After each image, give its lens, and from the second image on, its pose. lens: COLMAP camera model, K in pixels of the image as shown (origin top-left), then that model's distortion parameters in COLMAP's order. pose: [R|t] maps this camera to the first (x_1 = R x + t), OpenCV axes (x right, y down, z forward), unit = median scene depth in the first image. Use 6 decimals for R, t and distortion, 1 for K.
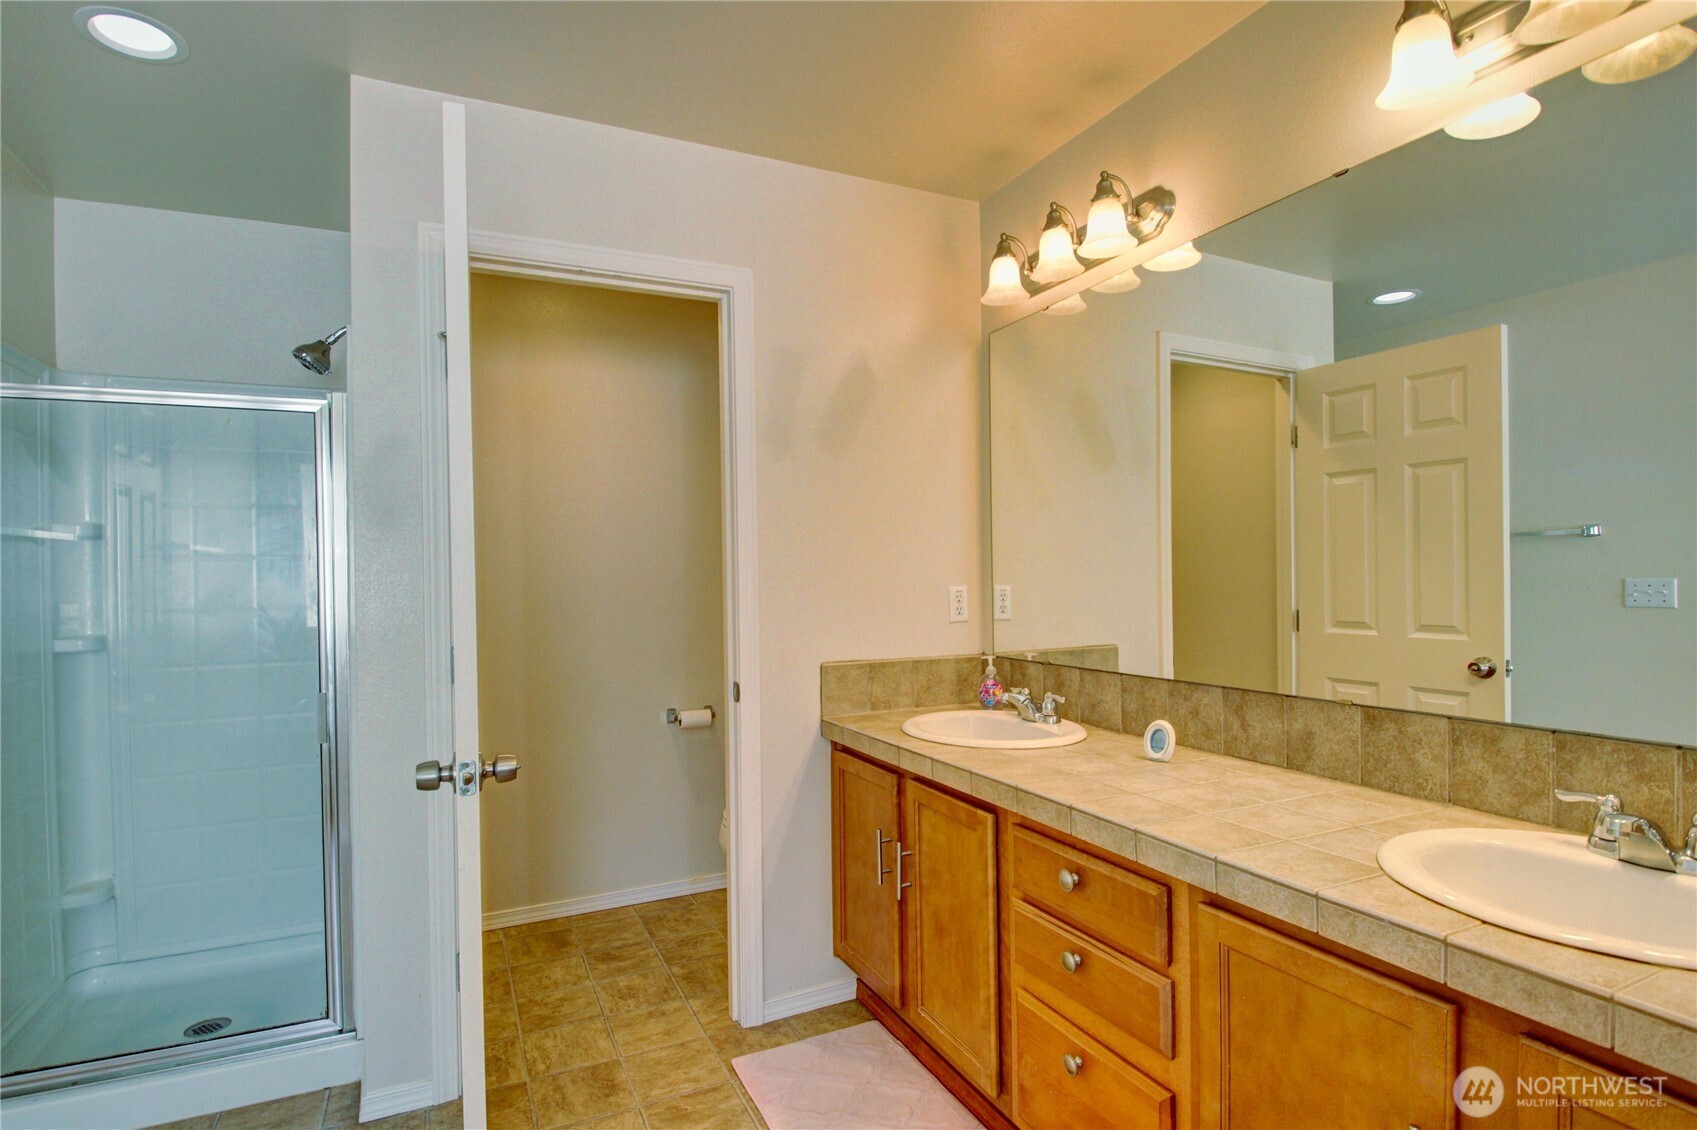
lens RADIAL K [[838.9, 0, 848.5], [0, 838.9, 565.0], [0, 0, 1]] dist [-0.004178, -0.000699]
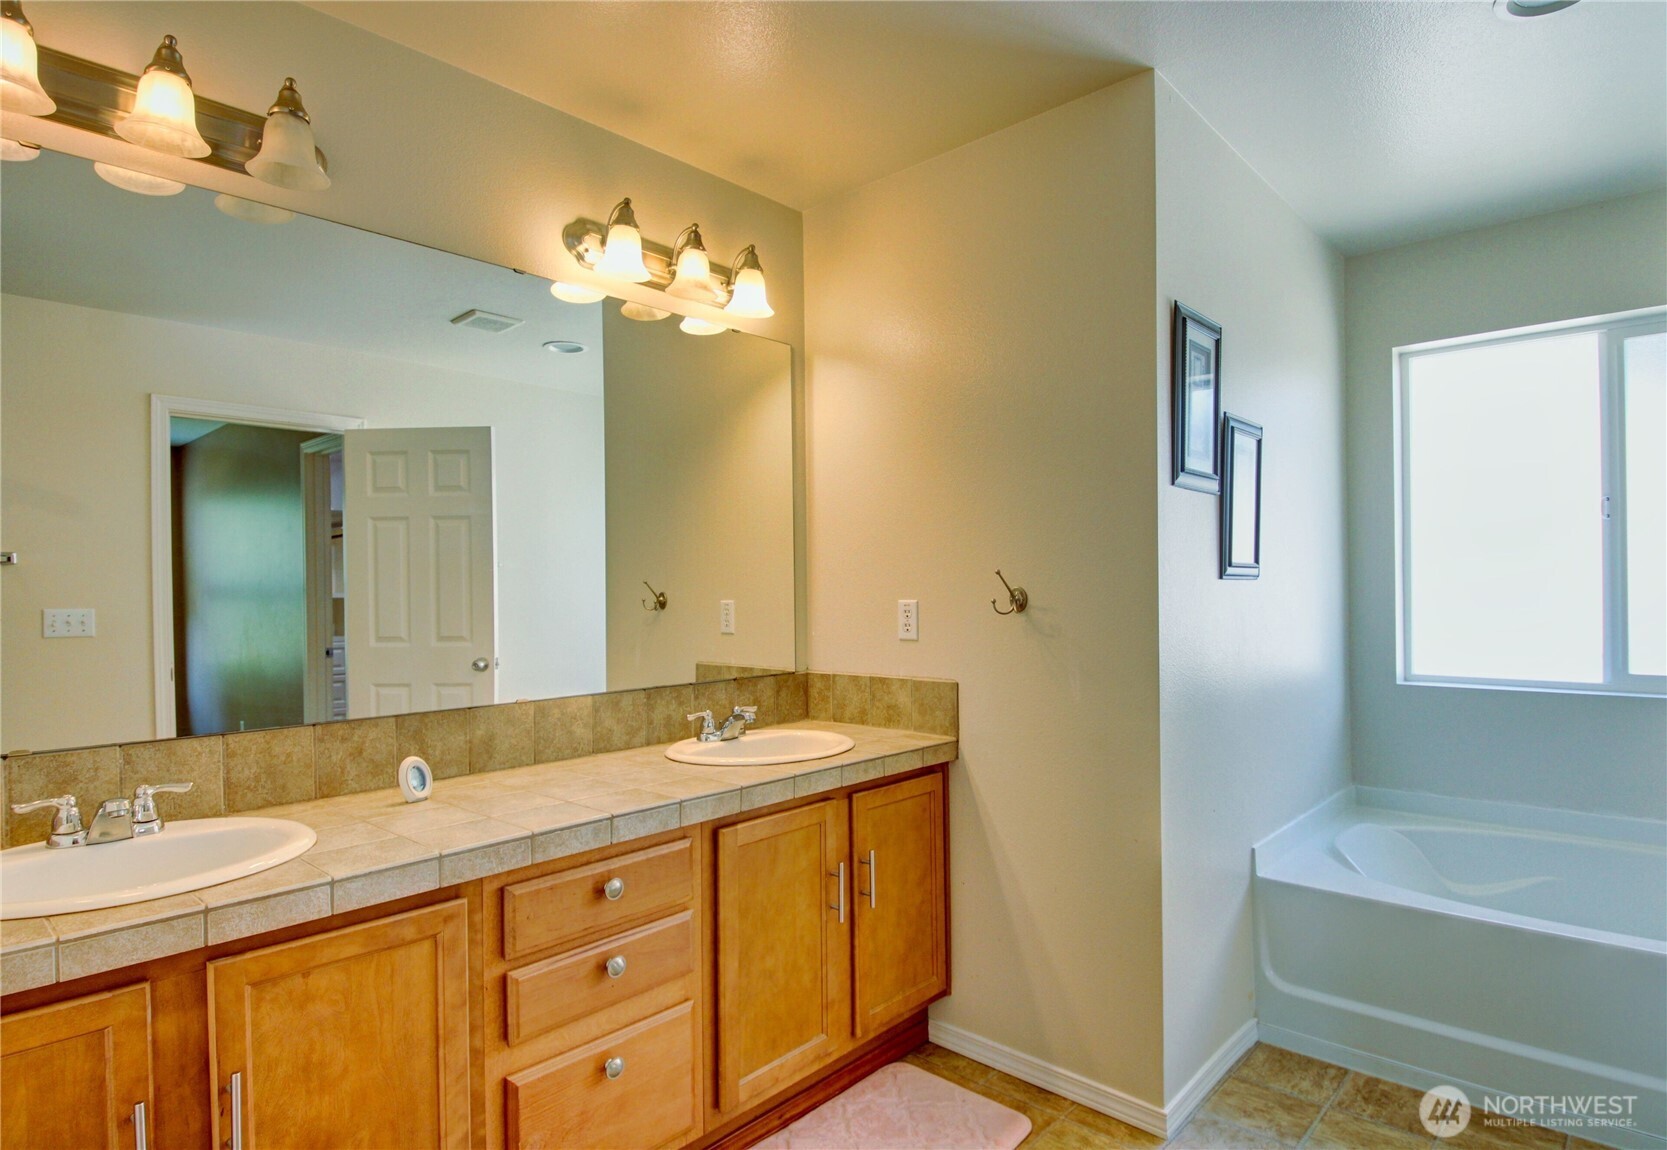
lens RADIAL K [[914.3, 0, 833.5], [0, 914.3, 575.0], [0, 0, 1]] dist [0.000498, -0.000393]
pose [[-0.381727, 0.032827, 0.923692, -0.813778], [-0.001397, 0.999347, -0.036093, 0.024860], [-0.924274, -0.015069, -0.381432, 1.066663]]
